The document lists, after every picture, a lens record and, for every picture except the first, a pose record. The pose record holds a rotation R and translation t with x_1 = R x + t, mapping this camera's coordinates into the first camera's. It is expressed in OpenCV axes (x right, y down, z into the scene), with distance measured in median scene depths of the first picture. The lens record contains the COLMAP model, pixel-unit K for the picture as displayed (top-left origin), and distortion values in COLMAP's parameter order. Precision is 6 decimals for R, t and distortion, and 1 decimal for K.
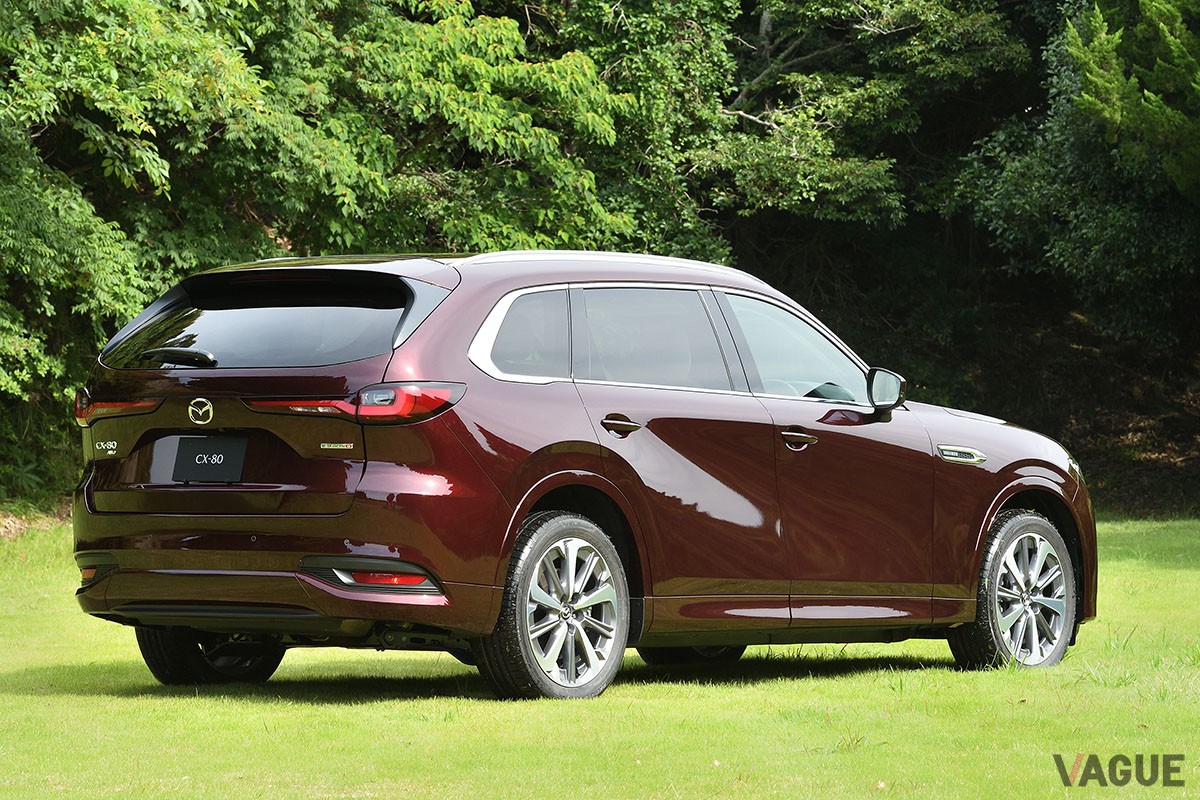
lens RADIAL K [[4754.1, 0, 600.6], [0, 4754.1, 401.1], [0, 0, 1]] dist [-0.062571, 0.000000]
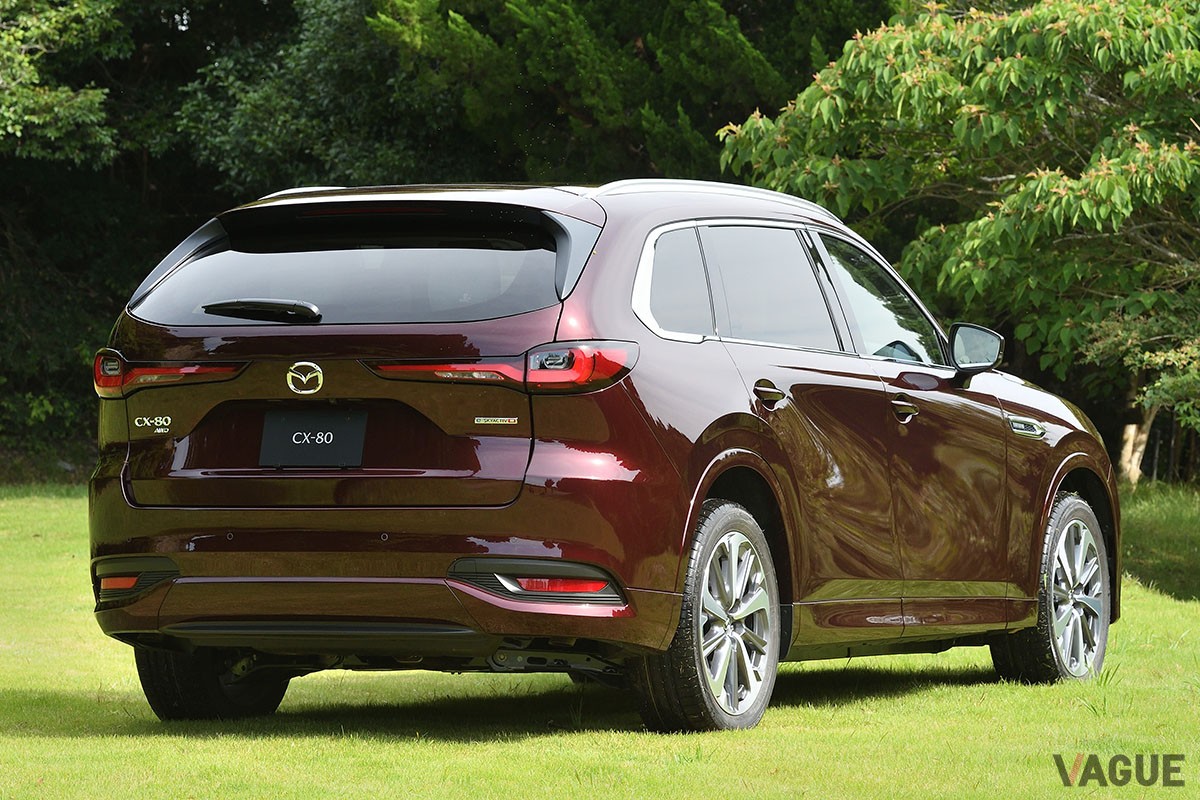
lens RADIAL K [[5300.7, 0, 599.5], [0, 5300.7, 399.3], [0, 0, 1]] dist [-0.025251, 0.000000]
pose [[0.976948, -0.005098, 0.213415, -0.193538], [0.003786, 0.999971, 0.006555, 0.000023], [-0.213442, -0.005596, 0.976940, 0.102377]]
